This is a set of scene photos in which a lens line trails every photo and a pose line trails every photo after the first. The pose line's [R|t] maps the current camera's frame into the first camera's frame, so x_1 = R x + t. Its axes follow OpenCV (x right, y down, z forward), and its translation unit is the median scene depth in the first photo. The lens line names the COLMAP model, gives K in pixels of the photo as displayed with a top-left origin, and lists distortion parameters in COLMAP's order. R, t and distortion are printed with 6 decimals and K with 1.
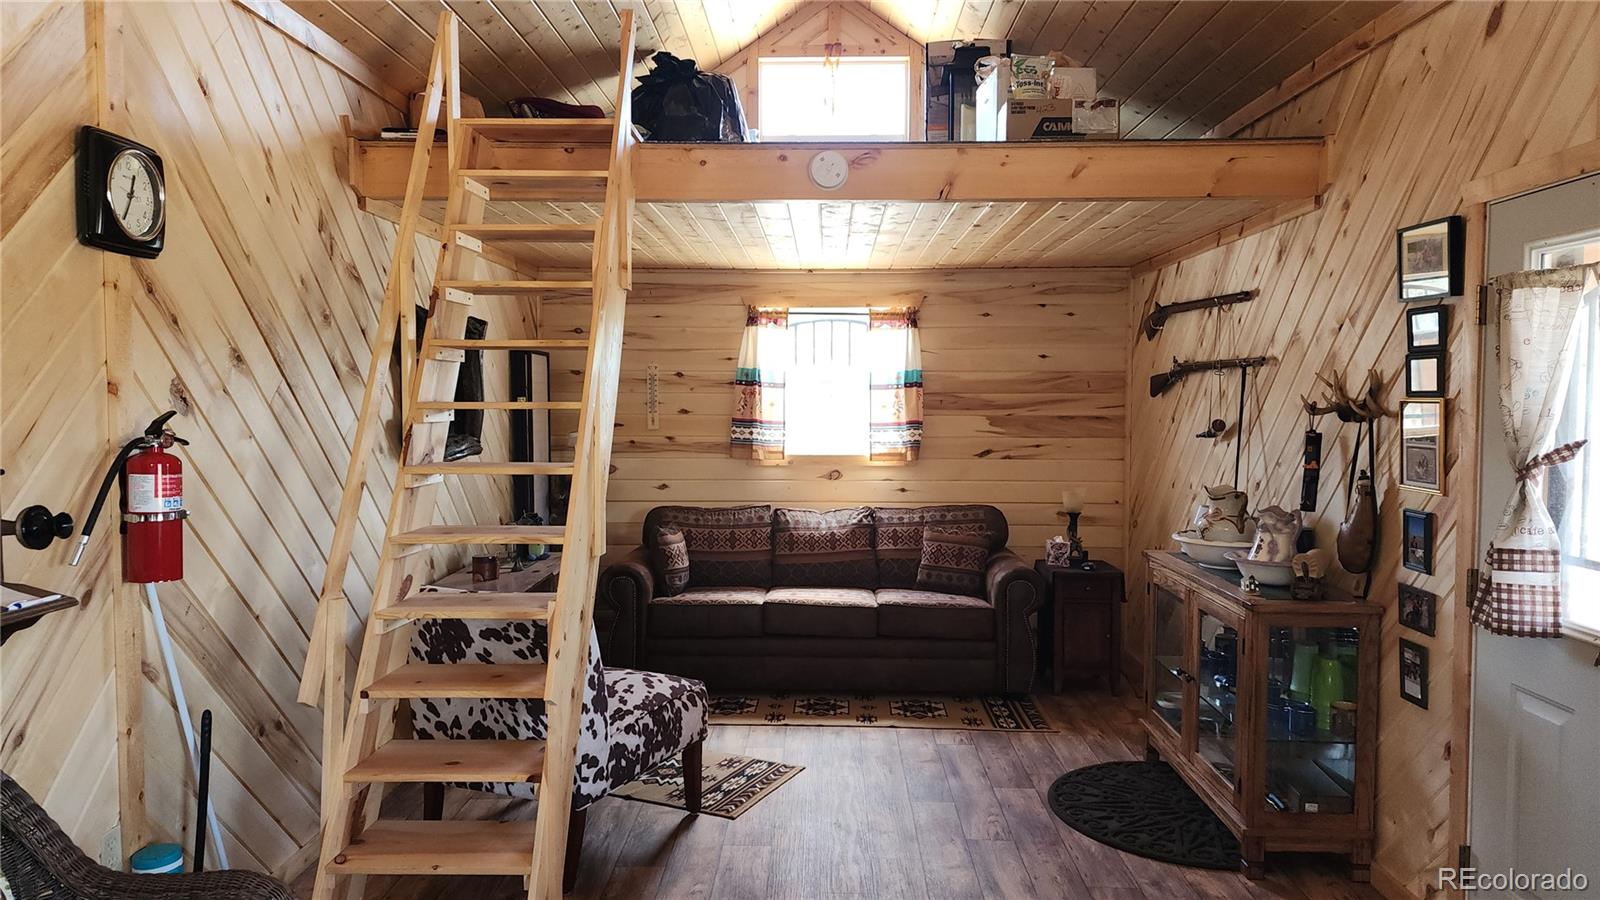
lens RADIAL K [[1092.7, 0, 800.0], [0, 1092.7, 450.0], [0, 0, 1]] dist [0.097557, -0.113933]
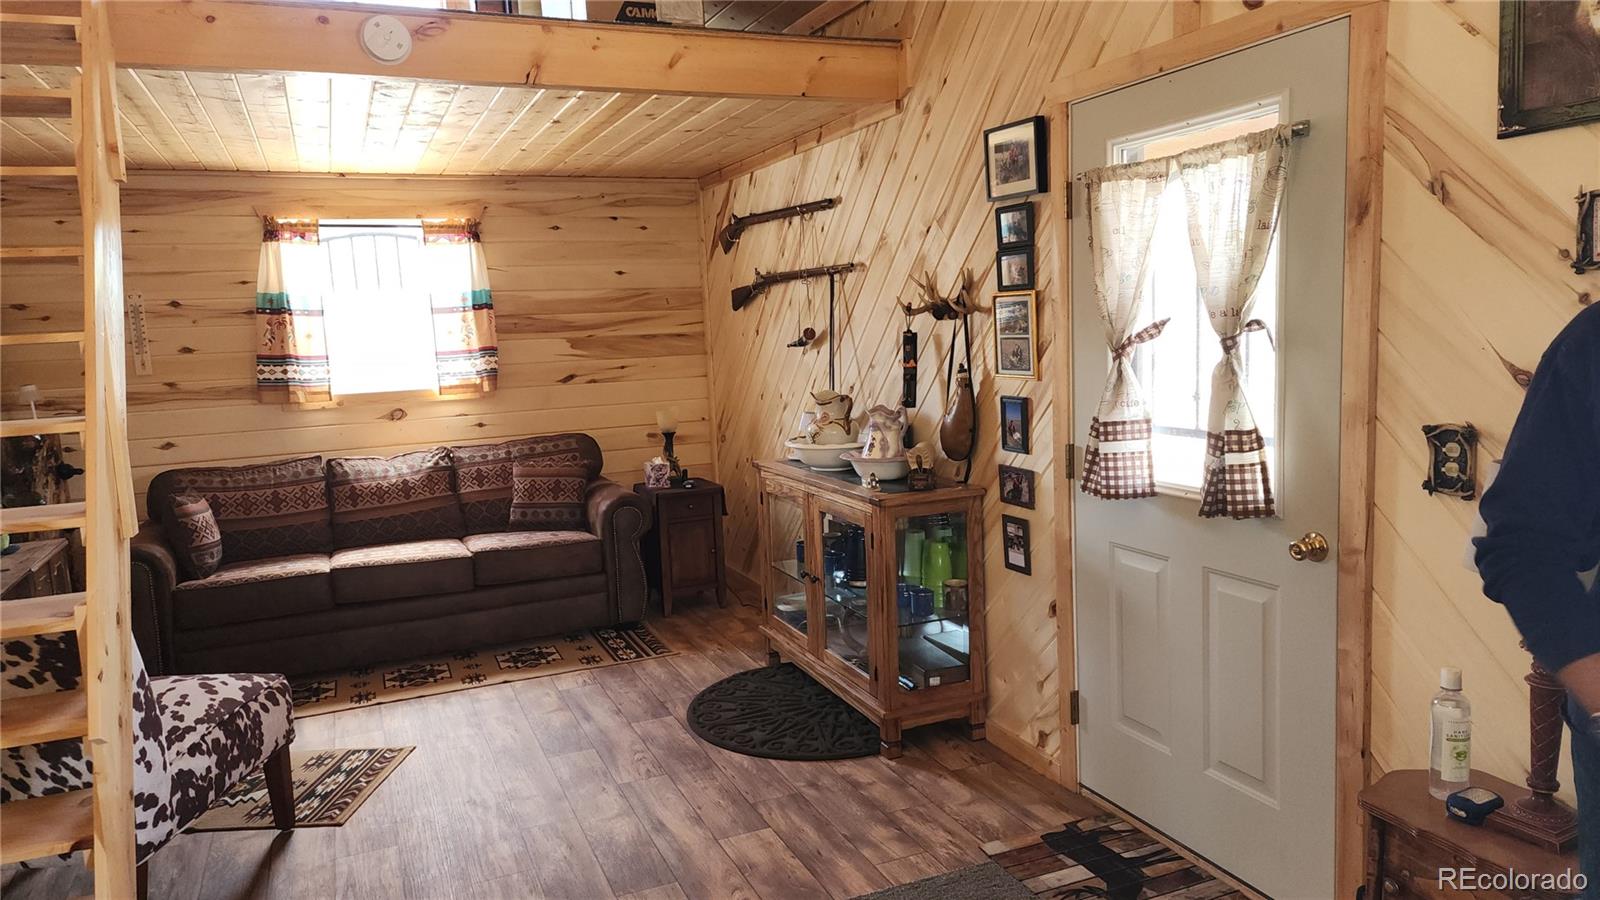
lens RADIAL K [[1085.9, 0, 811.7], [0, 1085.9, 455.0], [0, 0, 1]] dist [0.108630, -0.114860]
pose [[0.904793, -0.096558, 0.414760, -0.058836], [0.068031, 0.994221, 0.083050, 0.007701], [-0.420382, -0.046926, 0.906133, 0.096144]]
